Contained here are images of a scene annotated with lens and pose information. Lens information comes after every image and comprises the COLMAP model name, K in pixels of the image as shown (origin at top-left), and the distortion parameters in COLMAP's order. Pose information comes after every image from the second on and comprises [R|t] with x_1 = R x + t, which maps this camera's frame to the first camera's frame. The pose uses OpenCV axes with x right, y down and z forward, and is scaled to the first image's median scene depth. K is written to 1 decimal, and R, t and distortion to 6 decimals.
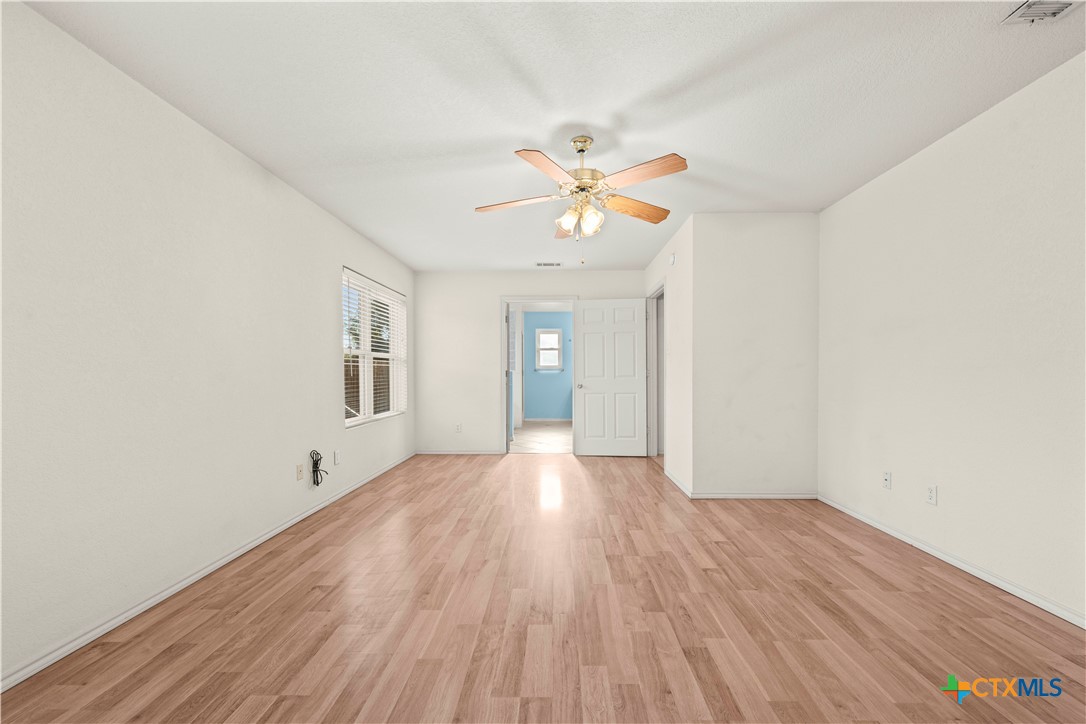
lens RADIAL K [[428.5, 0, 559.4], [0, 428.5, 386.6], [0, 0, 1]] dist [0.000570, -0.000505]
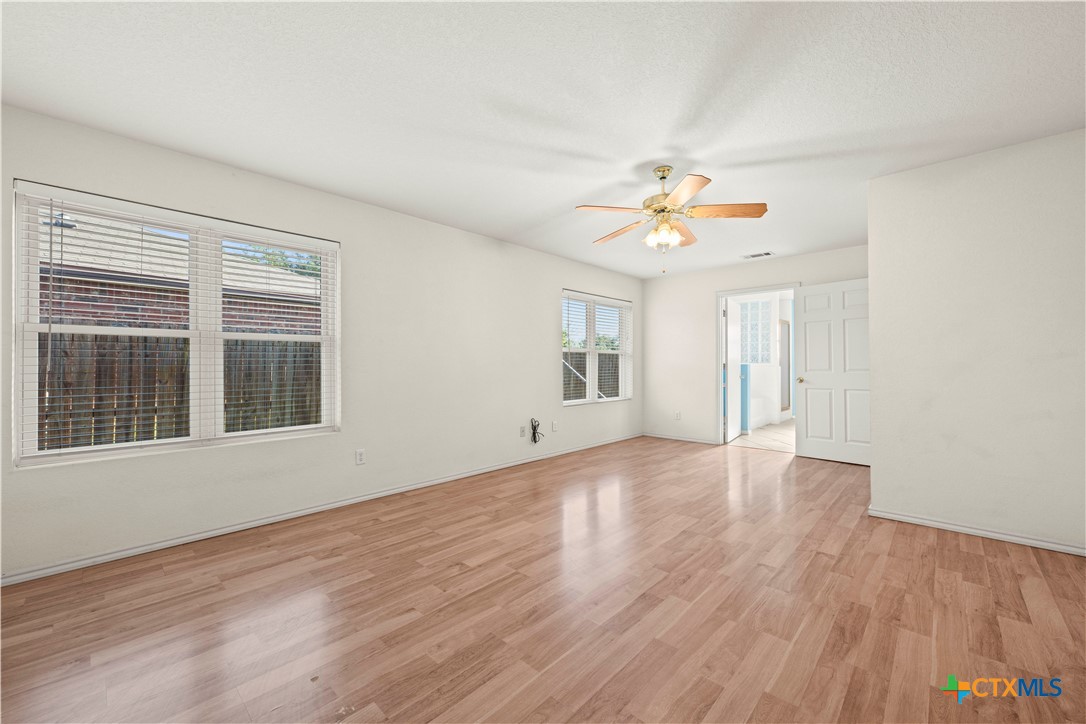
lens RADIAL K [[428.5, 0, 560.7], [0, 428.5, 366.8], [0, 0, 1]] dist [0.000570, -0.000505]
pose [[0.750028, 0.002061, -0.661403, 0.615512], [-0.022031, 0.999518, -0.021869, 0.003421], [0.661039, 0.030974, 0.749712, -0.057109]]
